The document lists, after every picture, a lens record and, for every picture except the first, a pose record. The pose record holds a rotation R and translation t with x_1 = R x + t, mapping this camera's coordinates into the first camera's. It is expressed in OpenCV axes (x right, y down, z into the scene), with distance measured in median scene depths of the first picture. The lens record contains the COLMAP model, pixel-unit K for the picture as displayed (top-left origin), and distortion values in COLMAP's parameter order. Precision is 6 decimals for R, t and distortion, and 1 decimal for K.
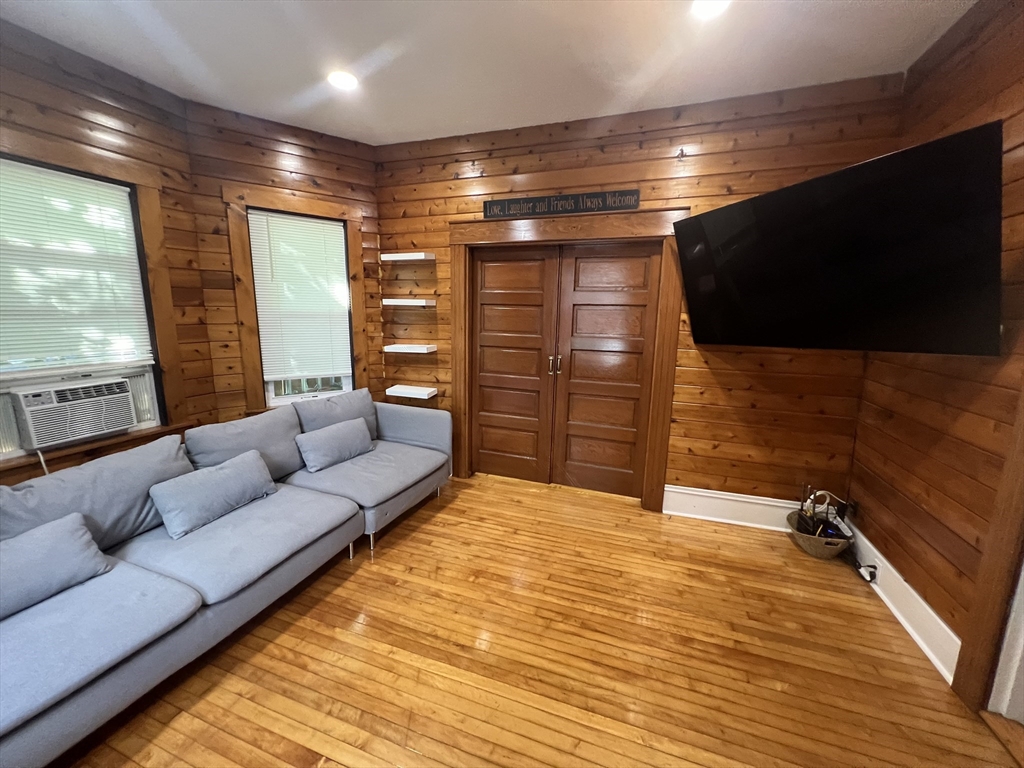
lens RADIAL K [[410.3, 0, 508.1], [0, 410.3, 382.9], [0, 0, 1]] dist [-0.002785, 0.001187]
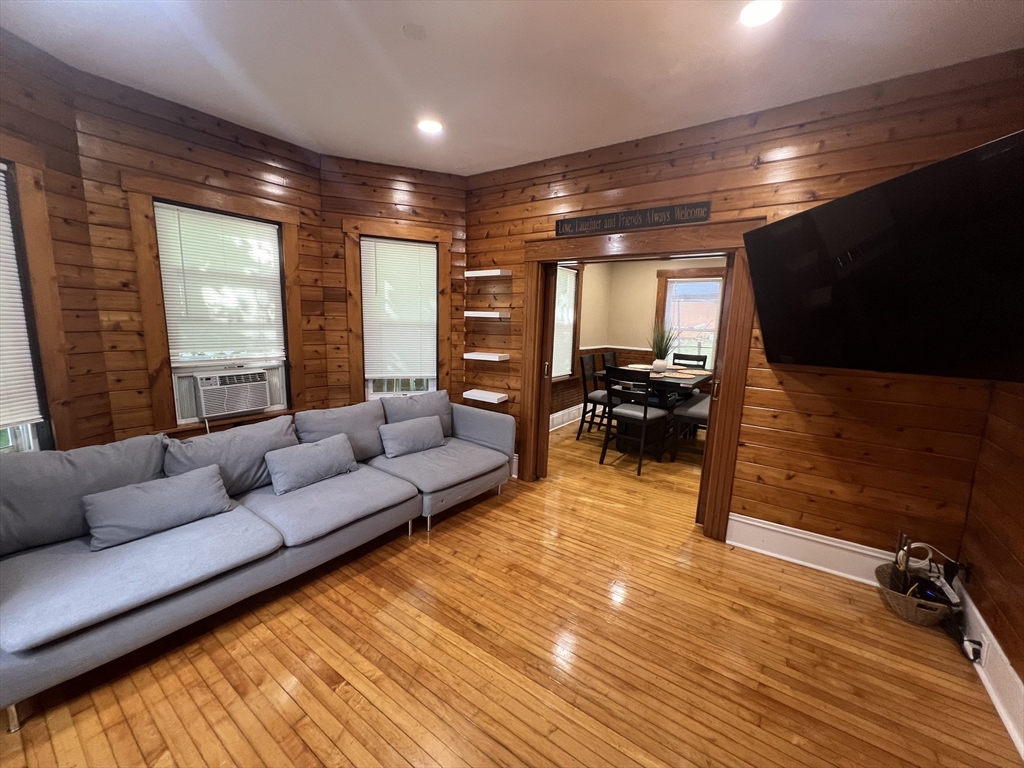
lens RADIAL K [[410.3, 0, 508.5], [0, 410.3, 383.1], [0, 0, 1]] dist [-0.002785, 0.001187]
pose [[0.961737, 0.055601, -0.268272, 0.161442], [-0.063237, 0.997800, -0.019902, 0.007073], [0.266575, 0.036106, 0.963138, -0.047141]]
